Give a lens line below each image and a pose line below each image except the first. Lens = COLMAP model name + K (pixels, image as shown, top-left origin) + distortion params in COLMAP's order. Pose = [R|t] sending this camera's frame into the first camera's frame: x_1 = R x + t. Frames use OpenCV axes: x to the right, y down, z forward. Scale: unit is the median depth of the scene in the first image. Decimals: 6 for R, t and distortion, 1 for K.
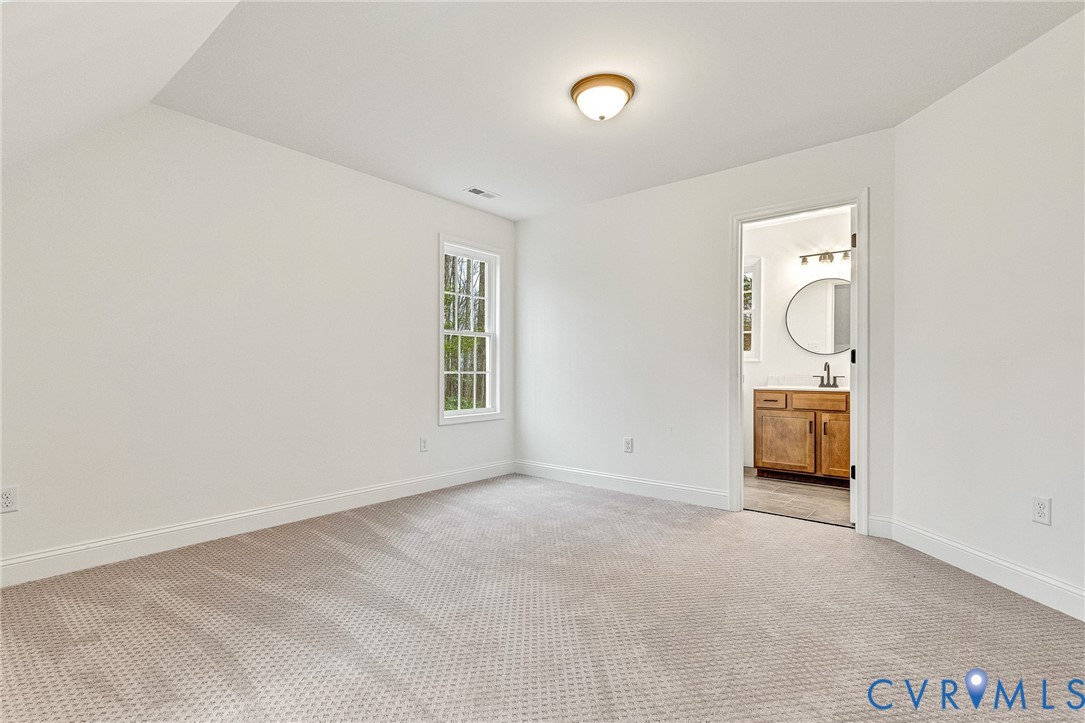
lens RADIAL K [[514.3, 0, 543.4], [0, 514.3, 368.2], [0, 0, 1]] dist [0.006322, -0.004608]
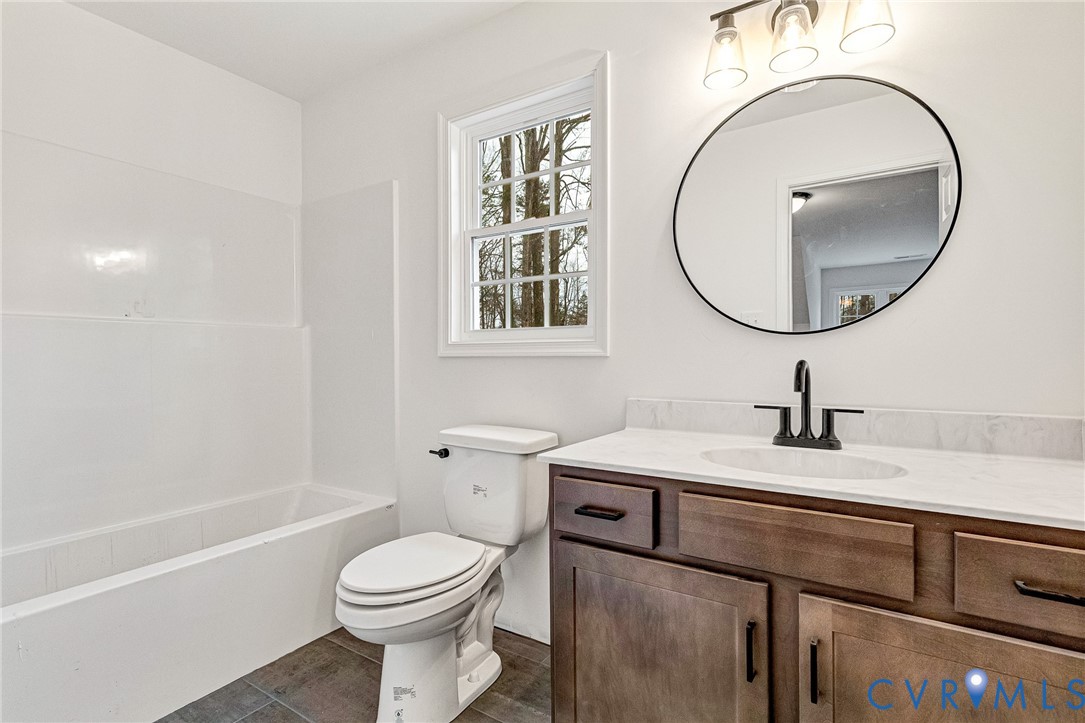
lens RADIAL K [[514.3, 0, 541.7], [0, 514.3, 357.0], [0, 0, 1]] dist [0.006322, -0.004608]
pose [[0.995011, -0.008370, 0.099411, 0.412475], [0.008813, 0.999953, -0.004022, -0.015064], [-0.099373, 0.004878, 0.995038, 0.796049]]
